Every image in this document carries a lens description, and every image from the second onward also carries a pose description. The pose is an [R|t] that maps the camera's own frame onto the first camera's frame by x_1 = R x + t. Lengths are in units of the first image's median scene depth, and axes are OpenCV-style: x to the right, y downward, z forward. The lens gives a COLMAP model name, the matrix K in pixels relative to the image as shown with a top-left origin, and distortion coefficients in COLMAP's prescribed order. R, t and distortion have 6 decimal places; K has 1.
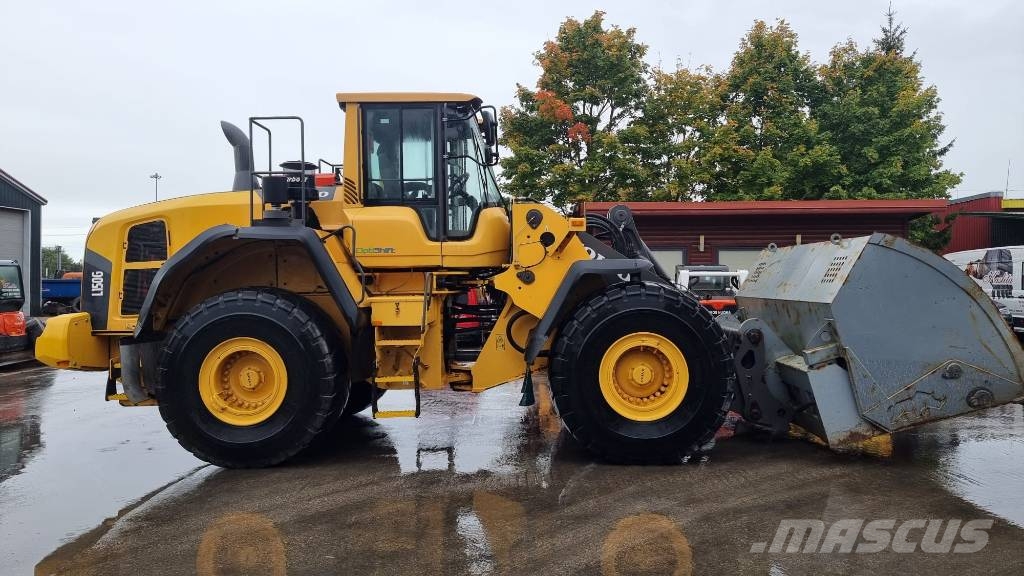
lens RADIAL K [[718.8, 0, 520.0], [0, 718.8, 281.4], [0, 0, 1]] dist [0.075725, -0.055111]
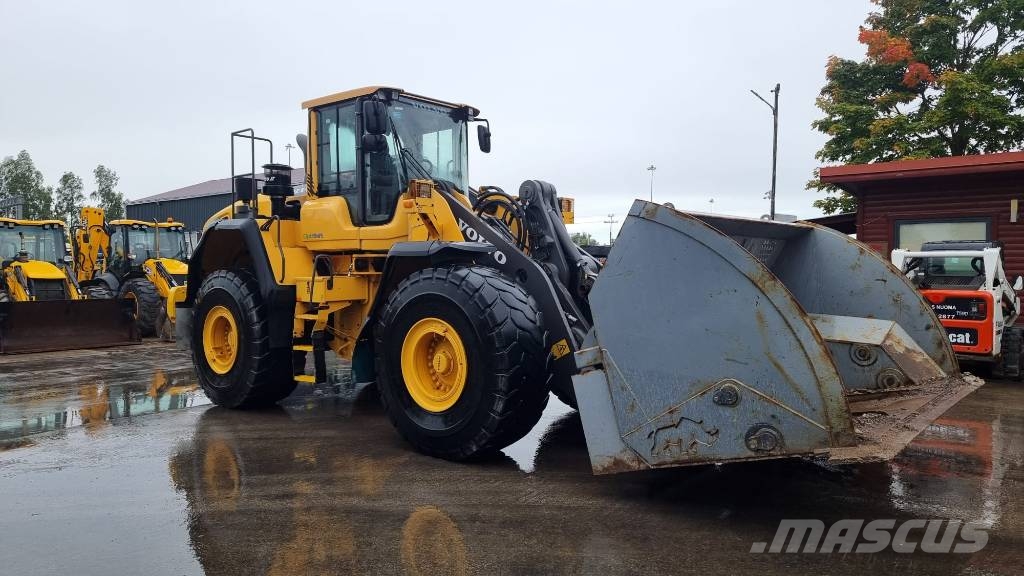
lens RADIAL K [[718.8, 0, 521.2], [0, 718.8, 286.2], [0, 0, 1]] dist [0.075725, -0.055111]
pose [[0.779466, 0.024322, -0.625972, 0.763856], [-0.003889, 0.999415, 0.033989, -0.003209], [0.626432, -0.024059, 0.779105, 0.304002]]
